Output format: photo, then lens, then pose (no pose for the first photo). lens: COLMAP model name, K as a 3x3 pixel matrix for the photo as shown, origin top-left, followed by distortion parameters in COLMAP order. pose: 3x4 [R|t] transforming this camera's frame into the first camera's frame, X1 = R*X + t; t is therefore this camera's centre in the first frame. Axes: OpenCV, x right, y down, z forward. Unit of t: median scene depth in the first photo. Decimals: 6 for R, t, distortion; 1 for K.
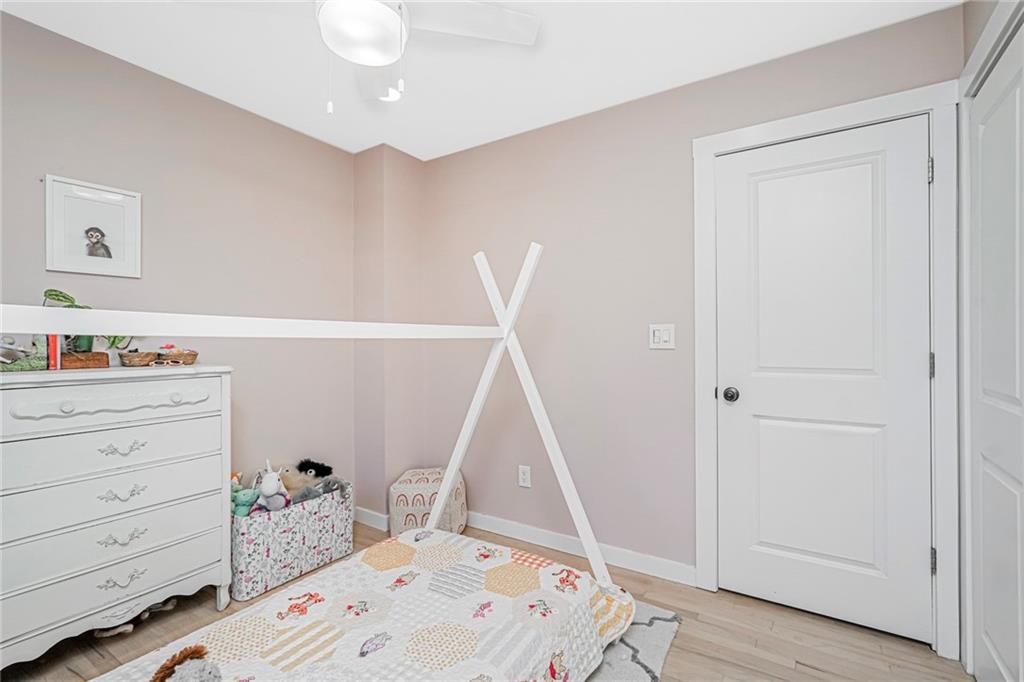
lens RADIAL K [[468.2, 0, 513.0], [0, 468.2, 341.8], [0, 0, 1]] dist [-0.015272, 0.009396]
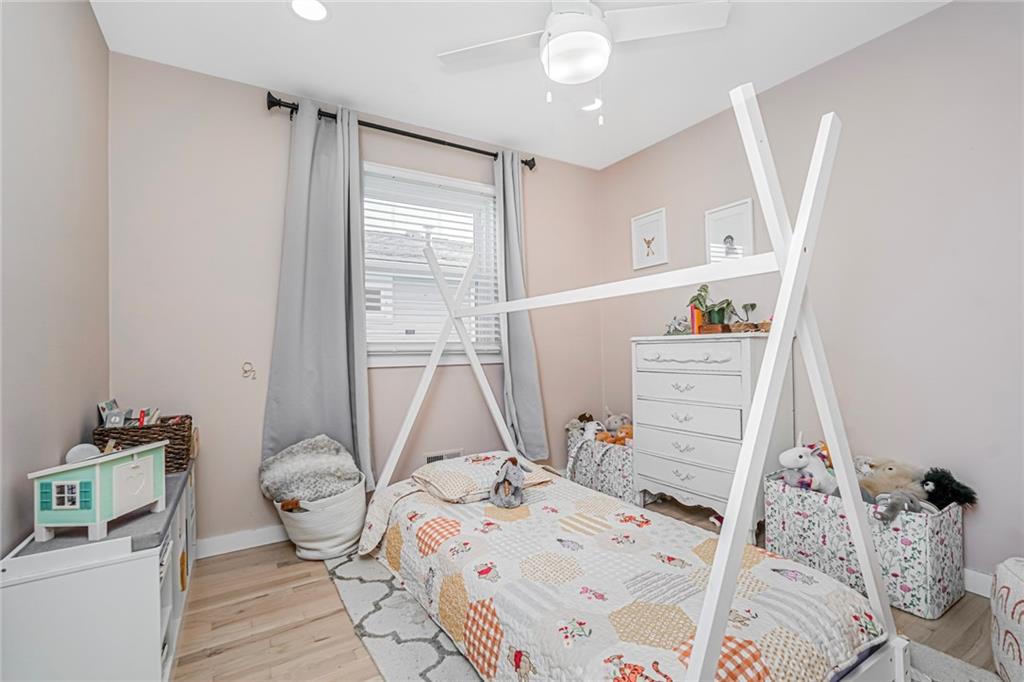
lens RADIAL K [[468.2, 0, 513.9], [0, 468.2, 339.6], [0, 0, 1]] dist [-0.015272, 0.009396]
pose [[-0.425989, -0.006168, -0.904707, 0.739584], [0.018535, 0.999707, -0.015543, 0.090010], [0.904539, -0.023390, -0.425750, 1.143919]]
